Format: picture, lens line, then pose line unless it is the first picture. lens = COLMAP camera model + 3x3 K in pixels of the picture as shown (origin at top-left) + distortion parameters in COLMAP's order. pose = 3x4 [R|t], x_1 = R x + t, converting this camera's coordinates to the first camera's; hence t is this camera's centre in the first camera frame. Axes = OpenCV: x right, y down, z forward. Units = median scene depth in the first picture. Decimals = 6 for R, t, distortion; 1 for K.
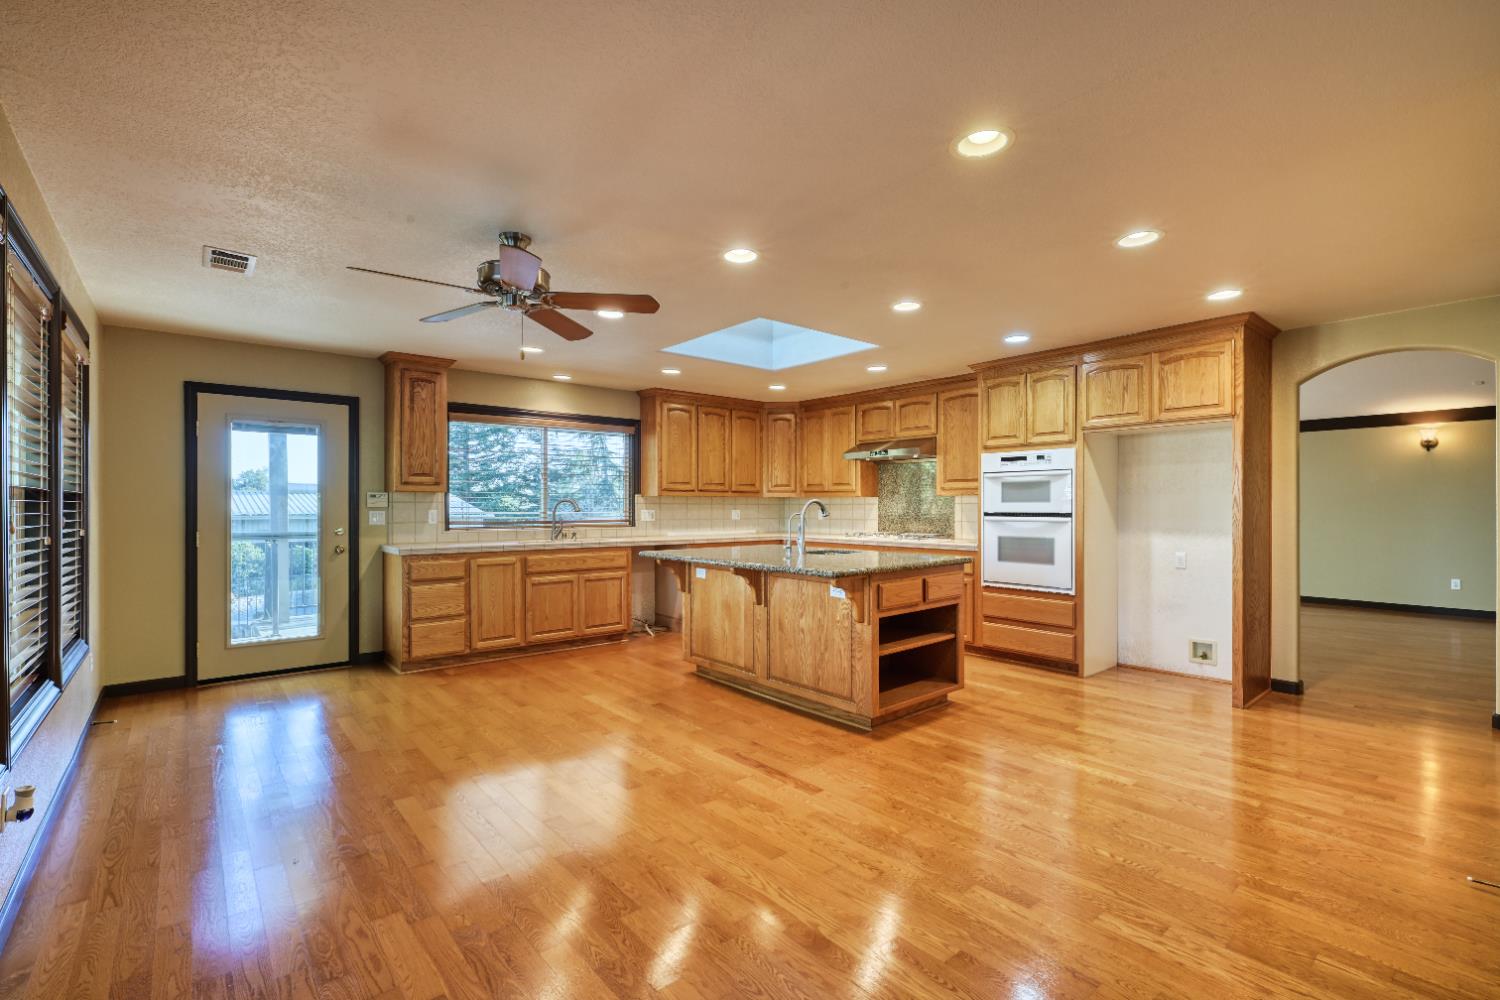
lens RADIAL K [[672.0, 0, 753.5], [0, 672.0, 506.3], [0, 0, 1]] dist [0.001659, 0.001357]
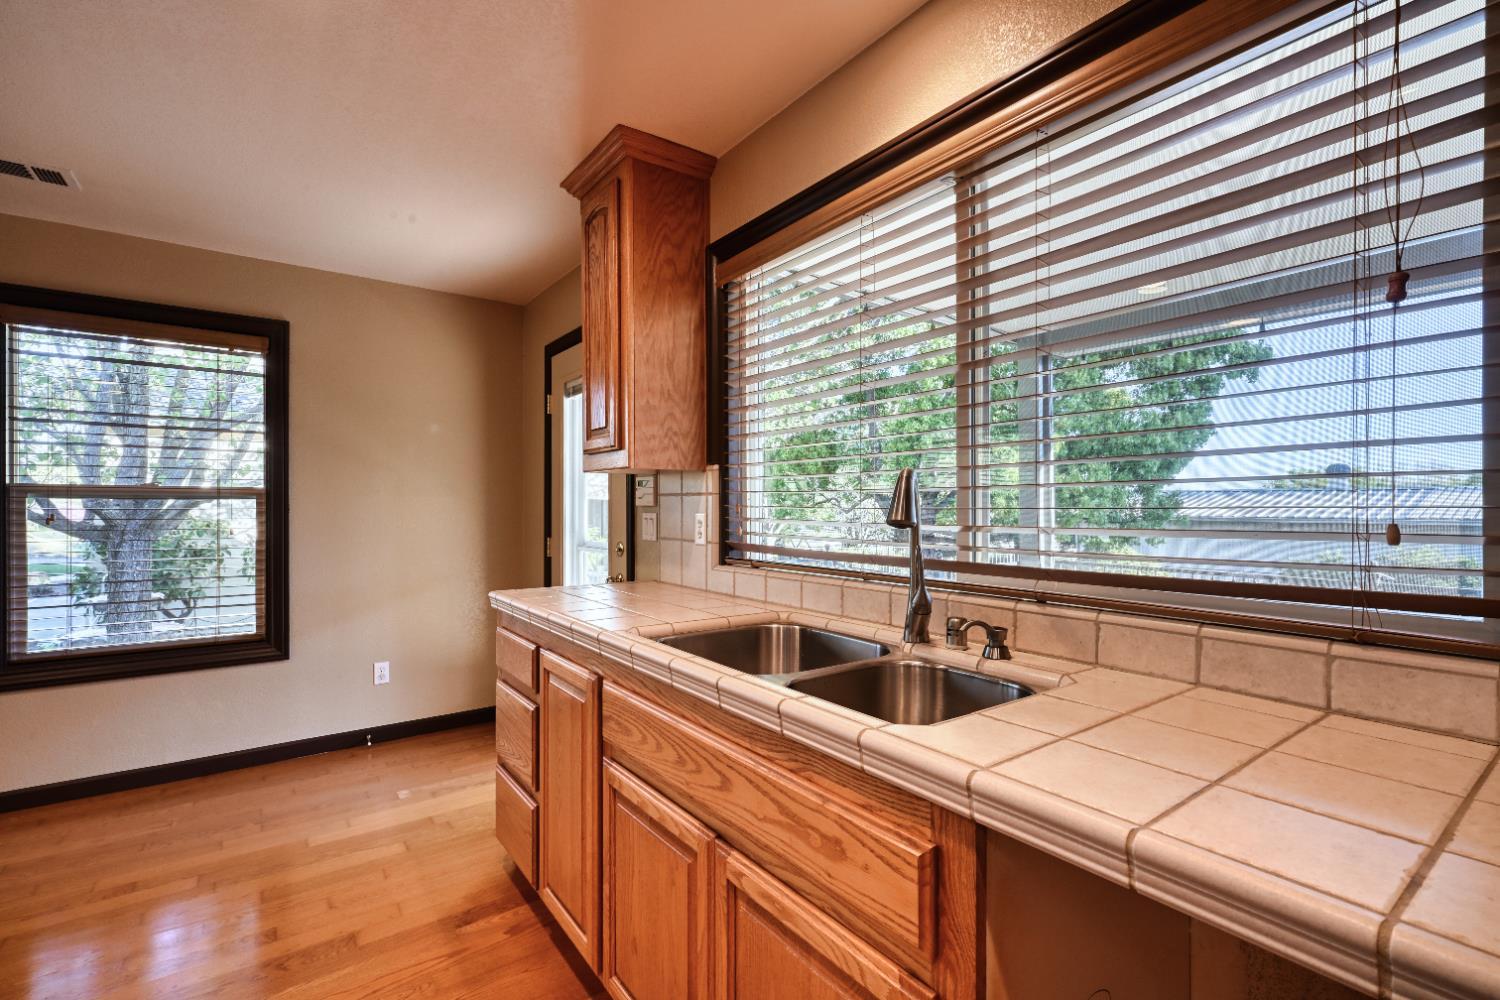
lens RADIAL K [[672.0, 0, 753.5], [0, 672.0, 506.3], [0, 0, 1]] dist [0.001659, 0.001357]
pose [[-0.066807, 0.000136, -0.997766, -0.058736], [0.000821, 1.000000, 0.000081, 0.001649], [0.997766, -0.000814, -0.066807, 1.017018]]
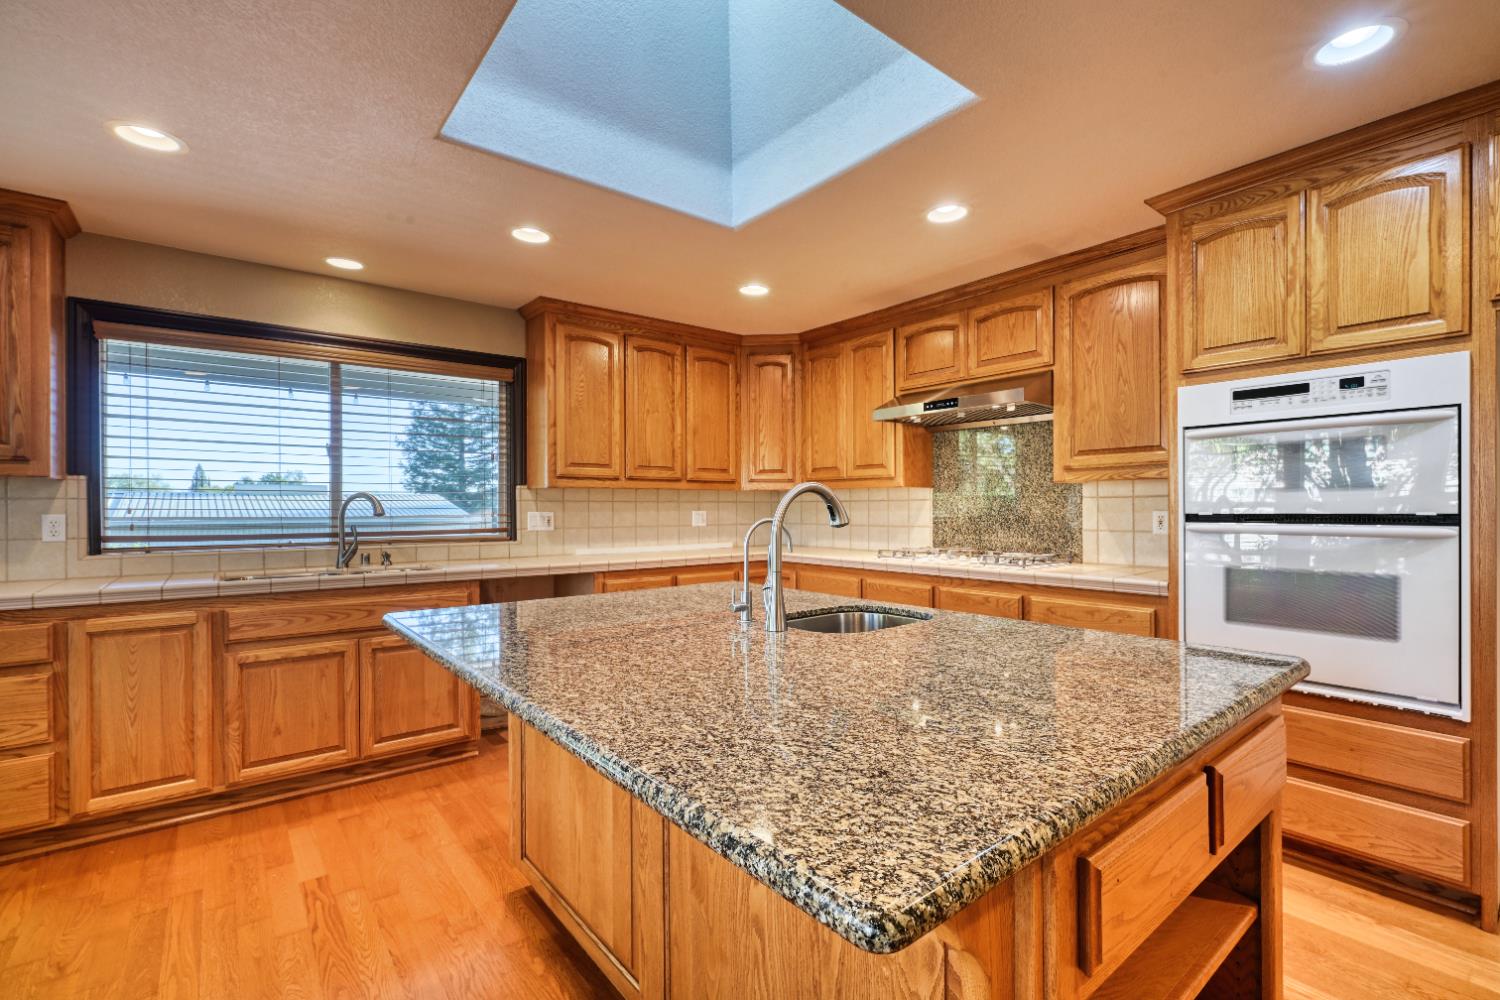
lens RADIAL K [[672.0, 0, 753.5], [0, 672.0, 506.3], [0, 0, 1]] dist [0.001659, 0.001357]
pose [[0.999551, -0.005028, -0.029546, 0.056028], [0.004981, 0.999986, -0.001673, 0.003005], [0.029554, 0.001525, 0.999562, 0.493323]]
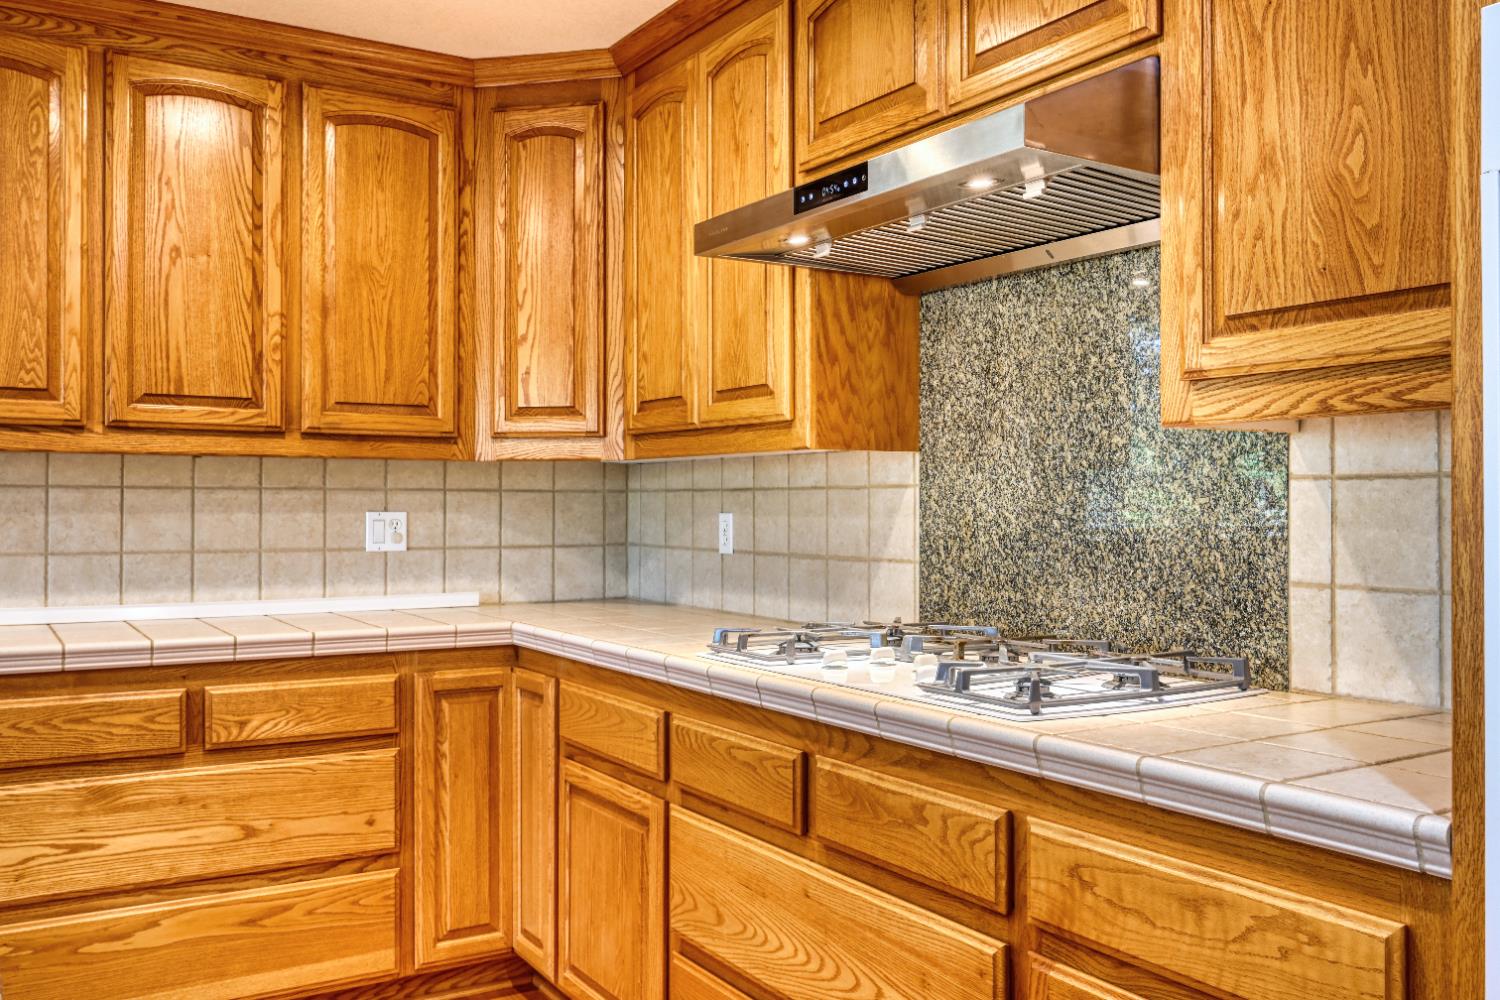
lens RADIAL K [[1291.3, 0, 750.0], [0, 1291.3, 500.0], [0, 0, 1]] dist [0.004416, -0.000825]
pose [[0.987817, -0.000398, -0.155621, 0.236844], [-0.000041, 0.999996, -0.002813, 0.002681], [0.155621, 0.002786, 0.987813, 0.722375]]
